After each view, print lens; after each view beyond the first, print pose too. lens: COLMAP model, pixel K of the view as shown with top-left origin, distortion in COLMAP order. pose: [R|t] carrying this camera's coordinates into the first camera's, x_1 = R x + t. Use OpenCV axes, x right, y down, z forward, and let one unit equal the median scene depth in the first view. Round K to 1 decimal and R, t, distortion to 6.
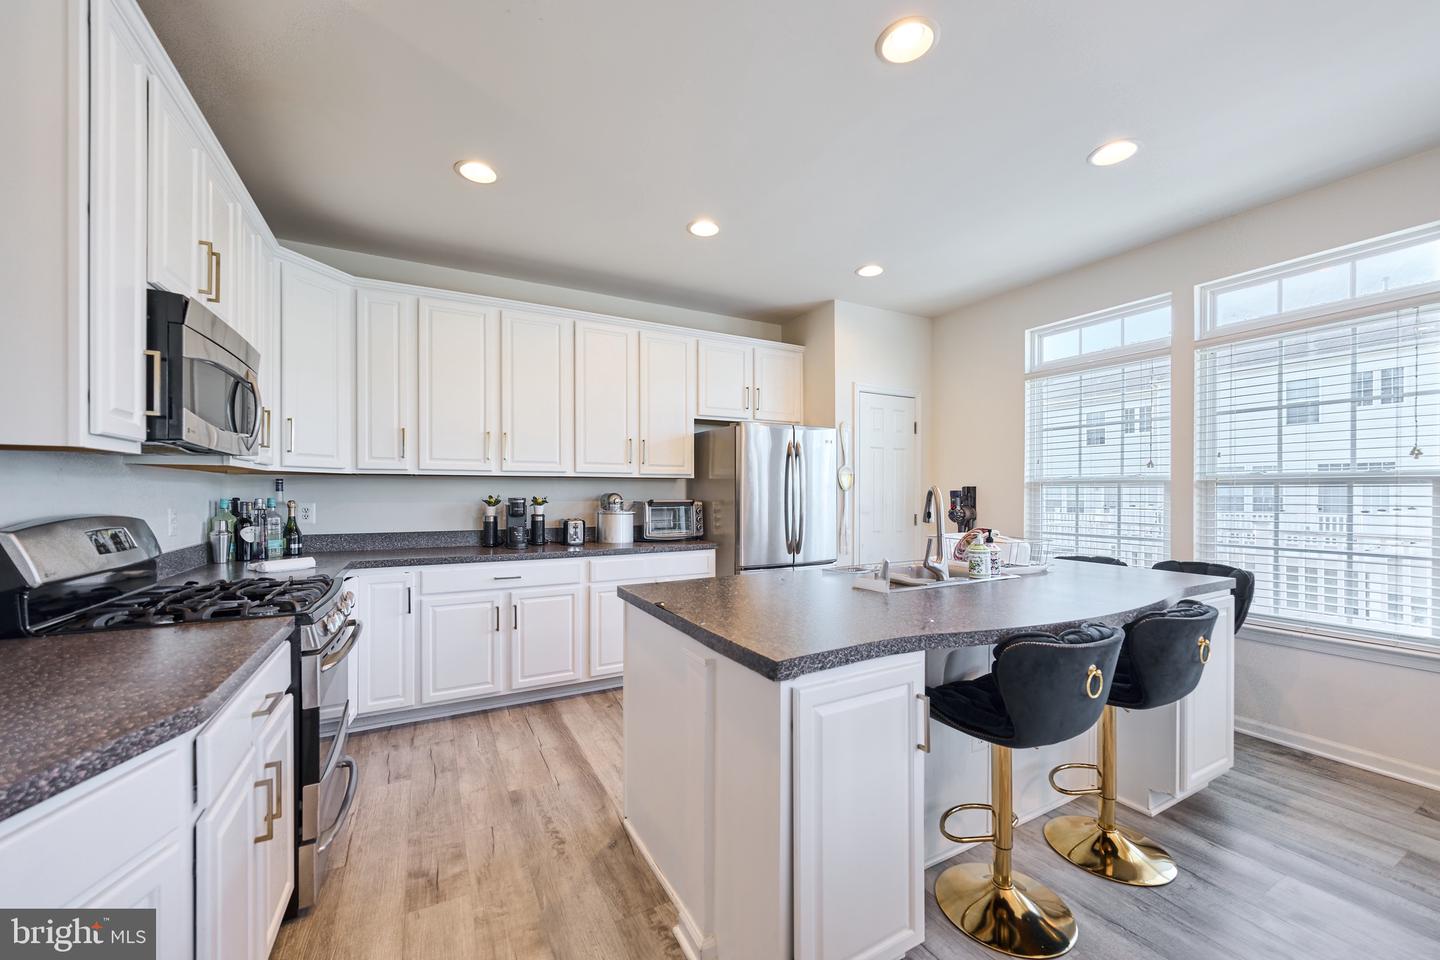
lens RADIAL K [[539.0, 0, 720.8], [0, 539.0, 492.0], [0, 0, 1]] dist [0.000167, 0.000024]
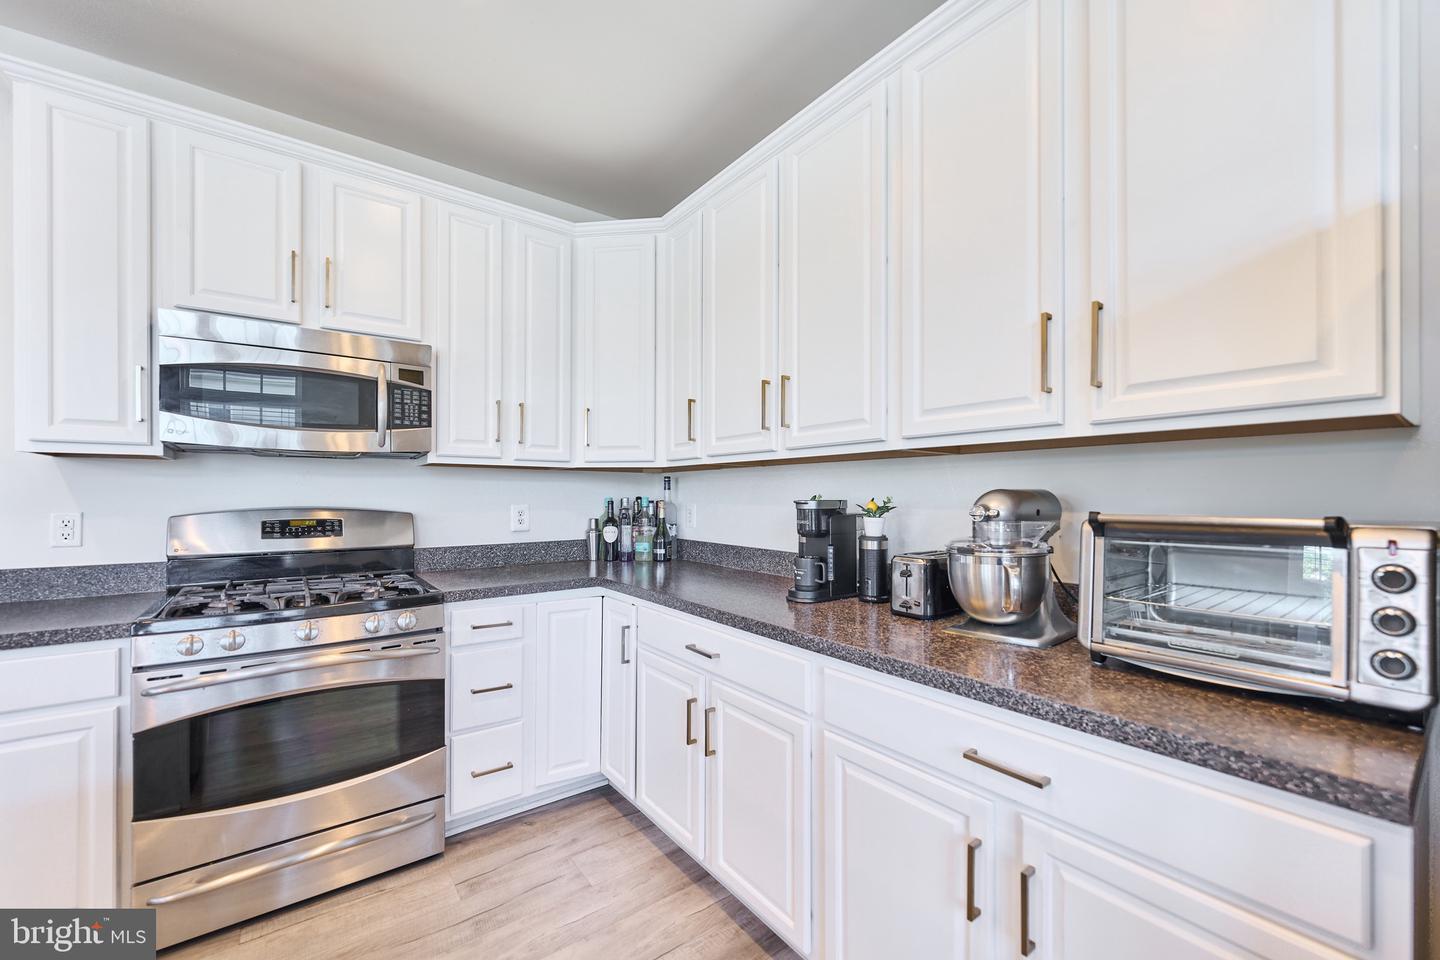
lens RADIAL K [[574.6, 0, 717.4], [0, 574.6, 490.4], [0, 0, 1]] dist [-0.001485, -0.000154]
pose [[0.137384, -0.004740, -0.990507, 0.178497], [0.006893, 0.999969, -0.003830, 0.003932], [0.990494, -0.006302, 0.137412, 1.020721]]
